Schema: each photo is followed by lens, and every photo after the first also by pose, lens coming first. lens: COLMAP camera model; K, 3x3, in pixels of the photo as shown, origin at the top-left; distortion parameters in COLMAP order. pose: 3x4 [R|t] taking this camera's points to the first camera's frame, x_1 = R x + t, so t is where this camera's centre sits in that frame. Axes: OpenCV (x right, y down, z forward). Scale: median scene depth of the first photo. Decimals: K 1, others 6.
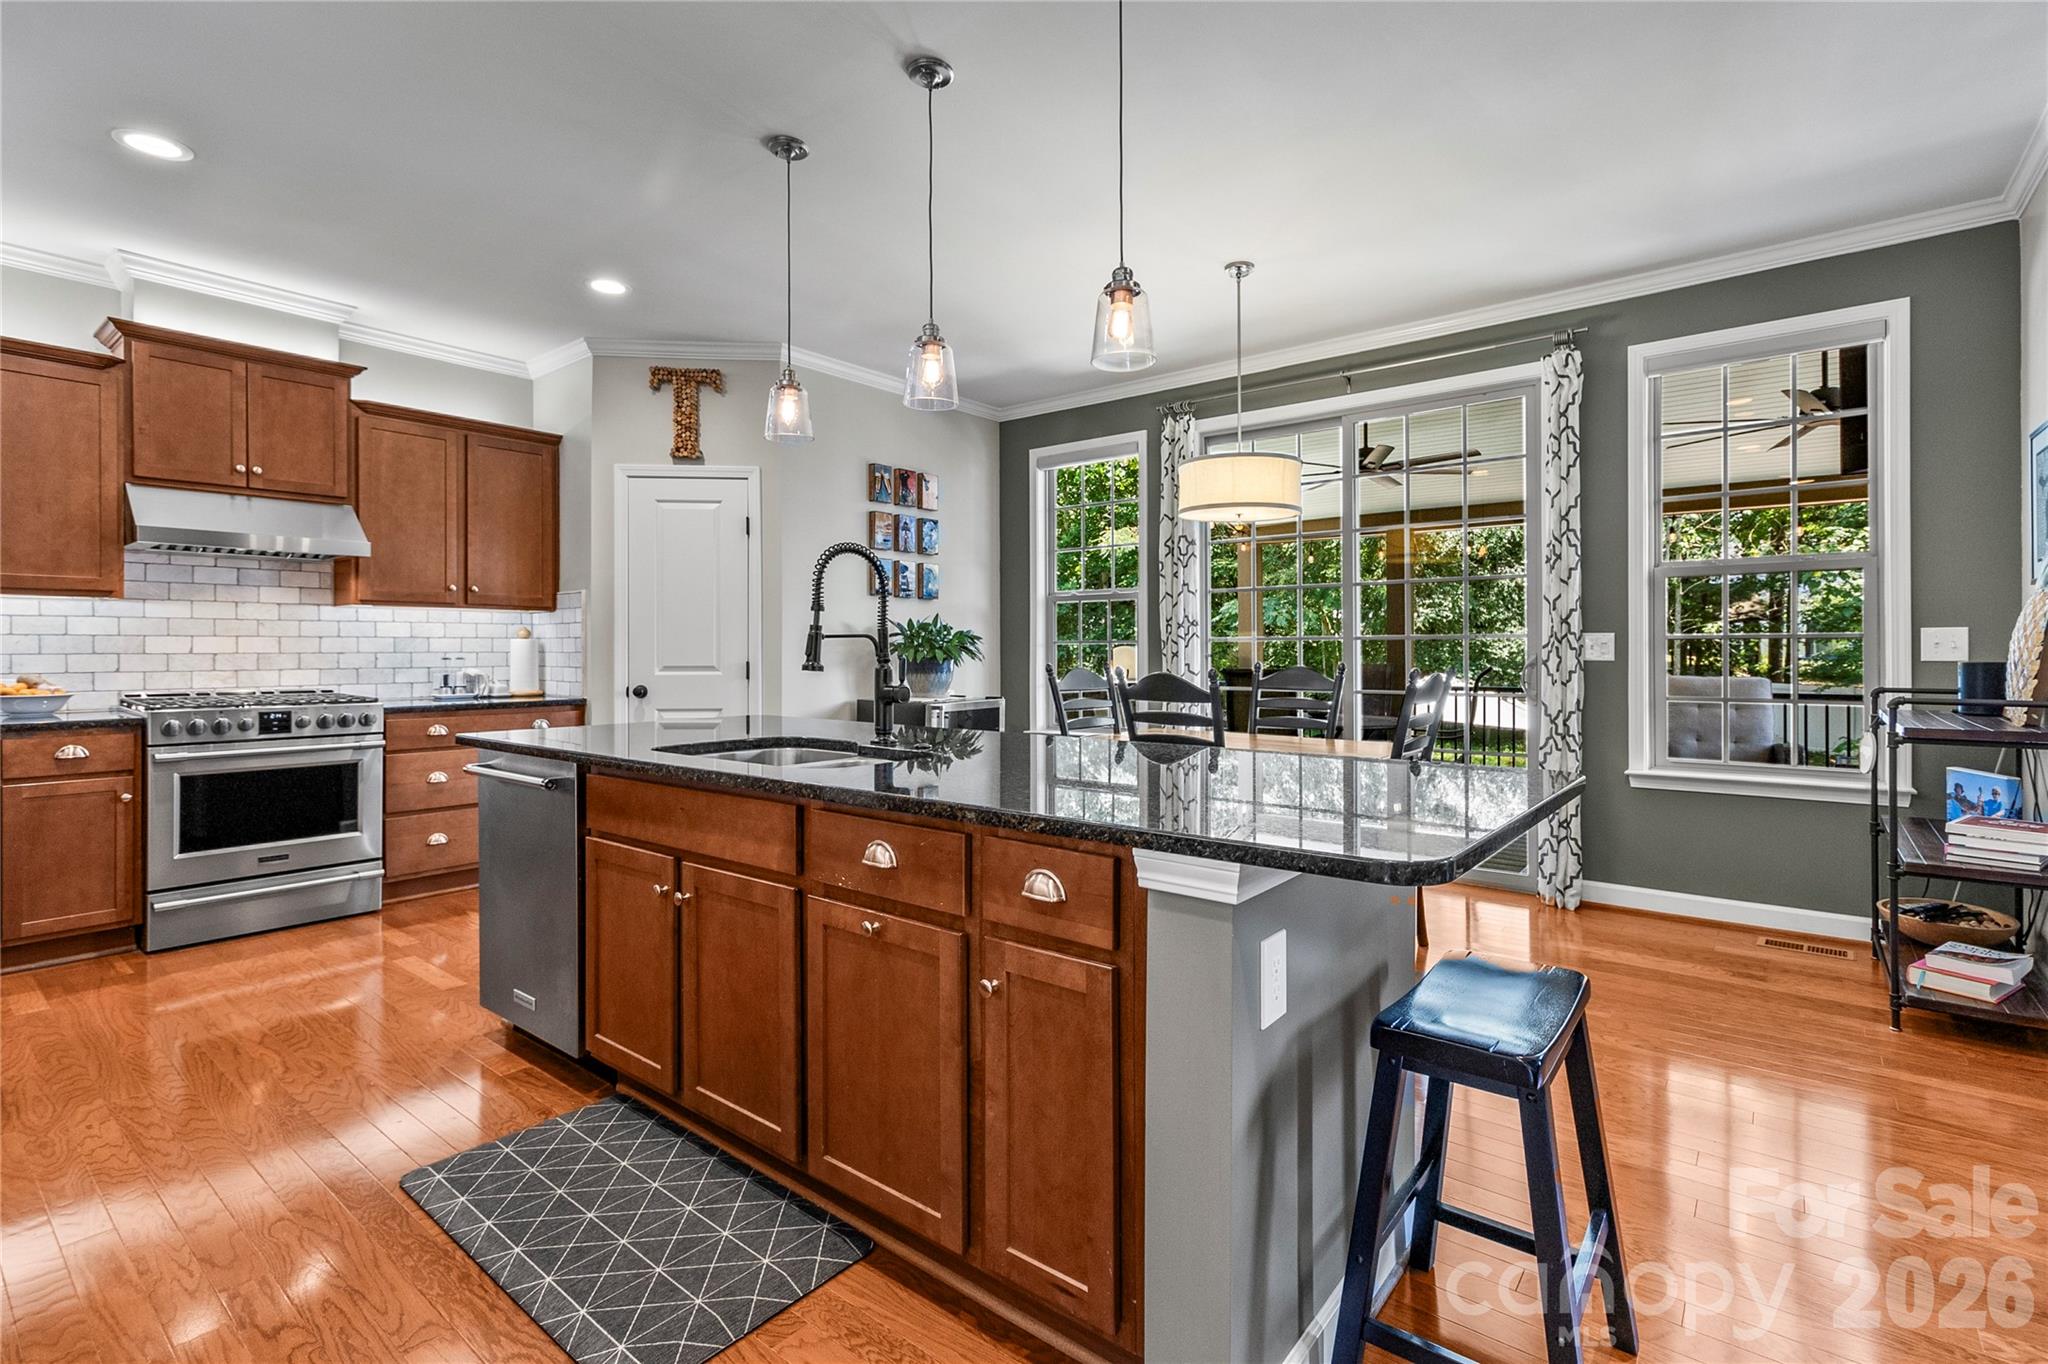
lens RADIAL K [[935.2, 0, 1043.0], [0, 935.2, 655.8], [0, 0, 1]] dist [0.004801, 0.000703]
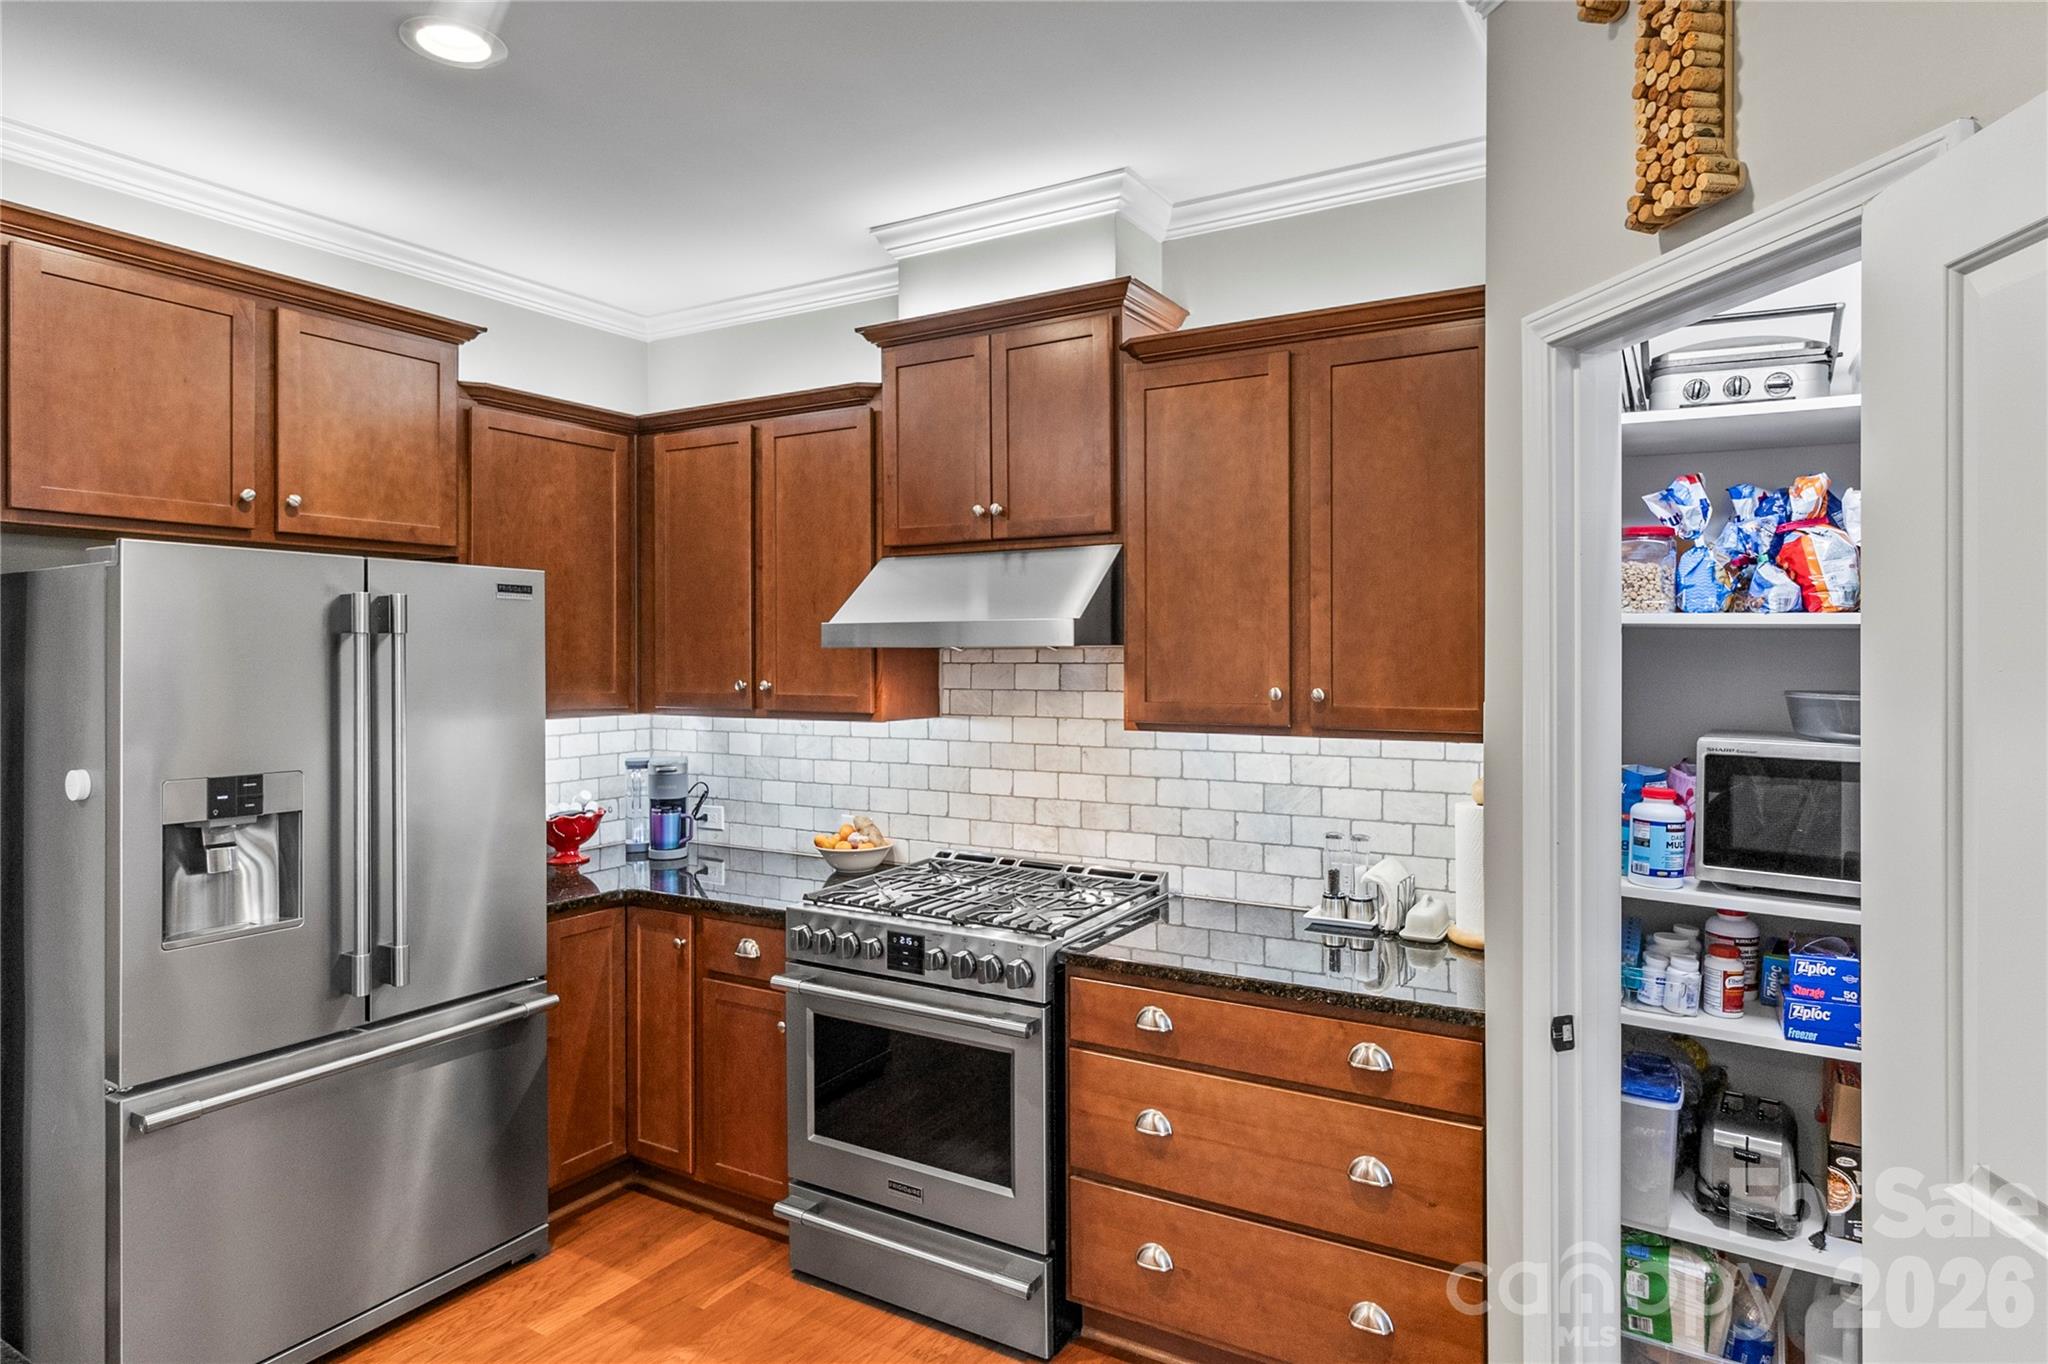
lens RADIAL K [[1139.8, 0, 1072.4], [0, 1139.8, 647.9], [0, 0, 1]] dist [0.004993, -0.001885]
pose [[0.140928, -0.002669, -0.990016, -0.101151], [-0.003260, 0.999990, -0.003160, -0.099952], [0.990014, 0.003673, 0.140918, 0.888144]]
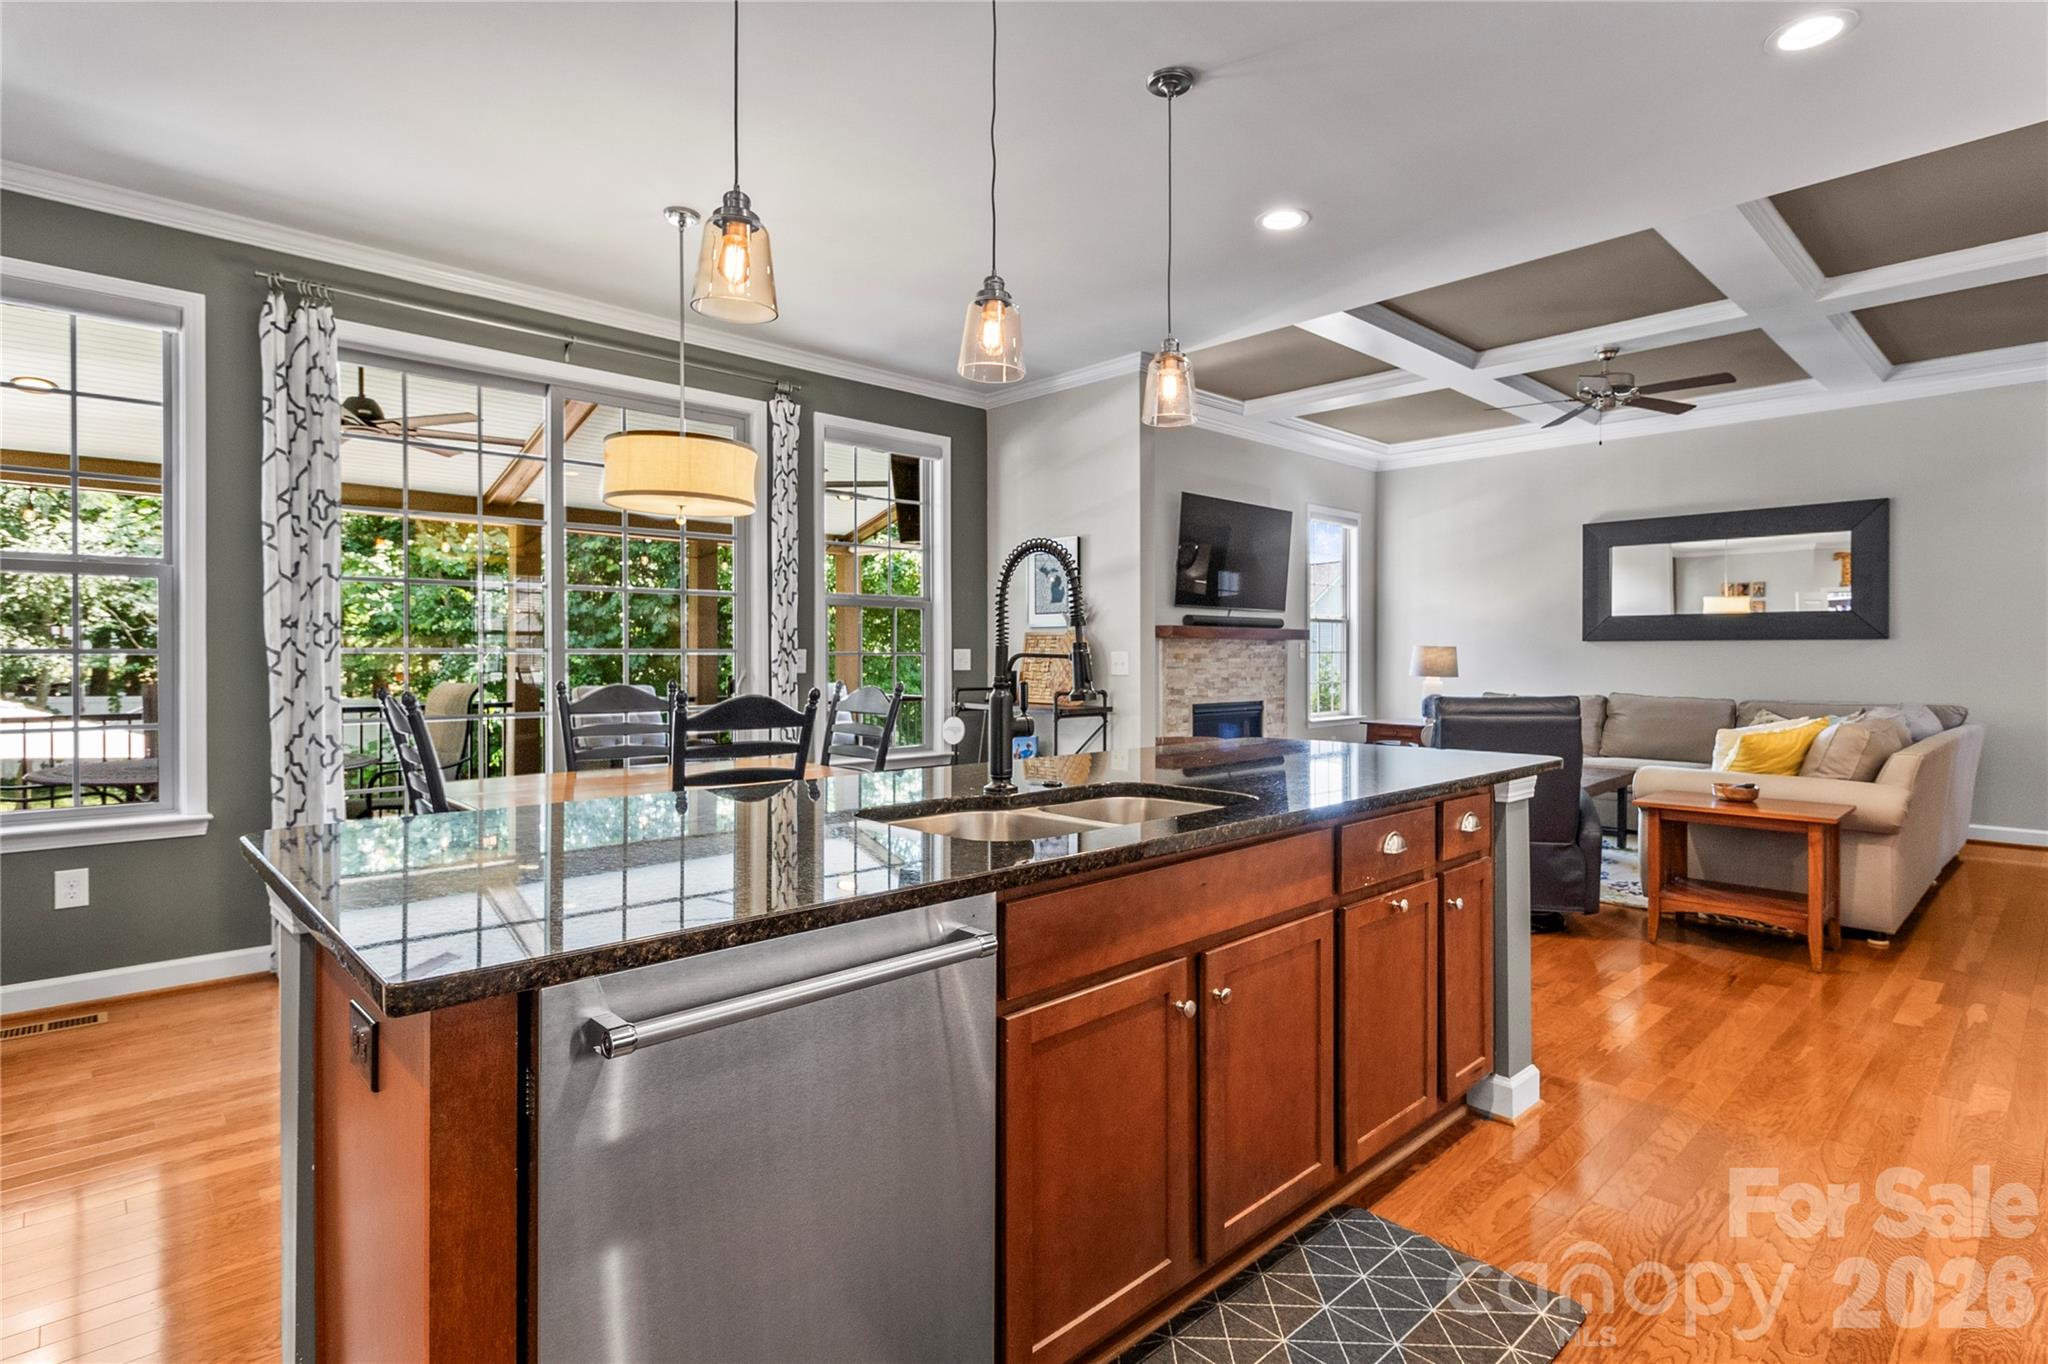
lens RADIAL K [[1028.1, 0, 1040.9], [0, 1028.1, 668.3], [0, 0, 1]] dist [-0.003150, 0.002086]
pose [[0.134618, -0.009005, 0.990857, -0.605036], [0.004803, 0.999953, 0.008436, -0.009816], [-0.990886, 0.003624, 0.134655, 0.501282]]
